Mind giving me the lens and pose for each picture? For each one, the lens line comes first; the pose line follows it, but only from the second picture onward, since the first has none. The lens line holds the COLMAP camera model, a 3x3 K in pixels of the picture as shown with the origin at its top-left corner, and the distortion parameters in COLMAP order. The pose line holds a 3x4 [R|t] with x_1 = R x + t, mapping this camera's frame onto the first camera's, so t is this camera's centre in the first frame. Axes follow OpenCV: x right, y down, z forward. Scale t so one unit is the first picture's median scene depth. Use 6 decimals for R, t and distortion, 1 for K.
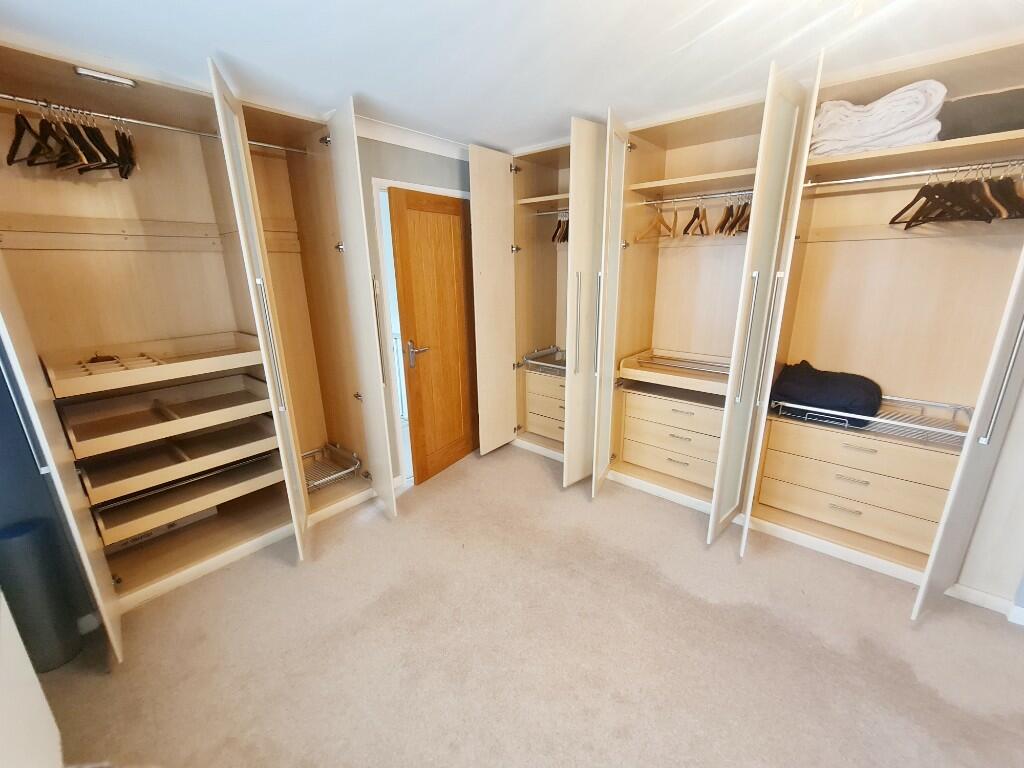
lens RADIAL K [[422.4, 0, 512.0], [0, 422.4, 384.0], [0, 0, 1]] dist [-0.000338, 0.000441]
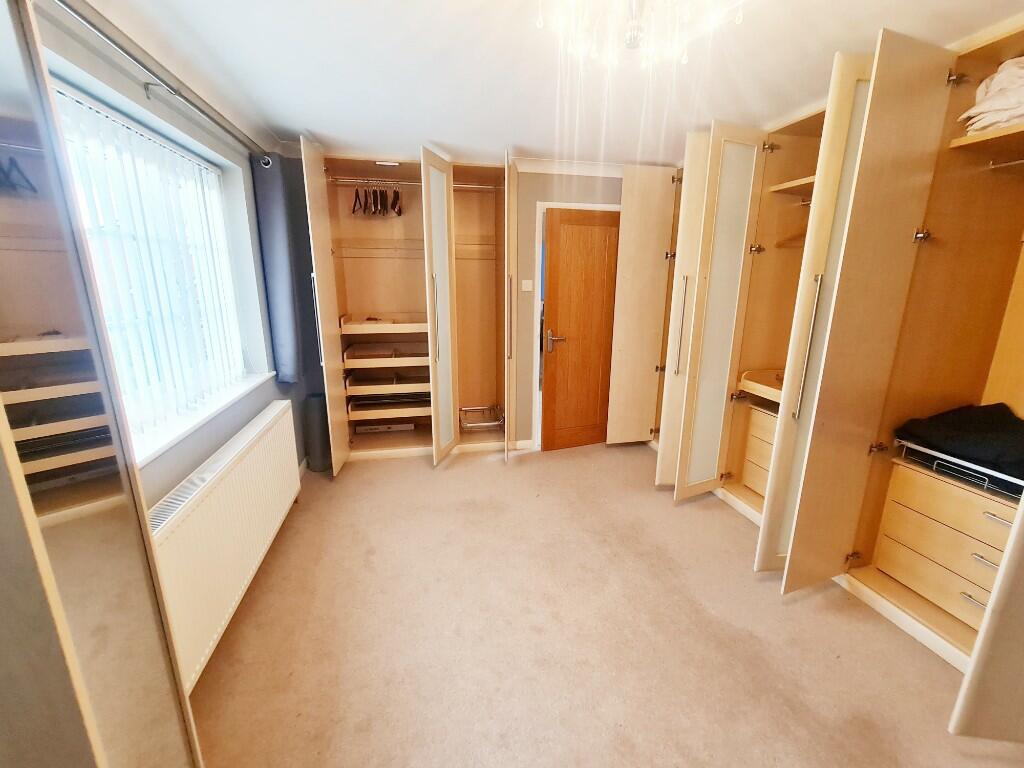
lens RADIAL K [[439.5, 0, 502.8], [0, 439.5, 382.8], [0, 0, 1]] dist [-0.003573, -0.000311]
pose [[0.791337, 0.159760, -0.590137, 0.471279], [-0.182962, 0.982901, 0.020747, 0.052305], [0.583361, 0.091555, 0.807036, -0.105540]]
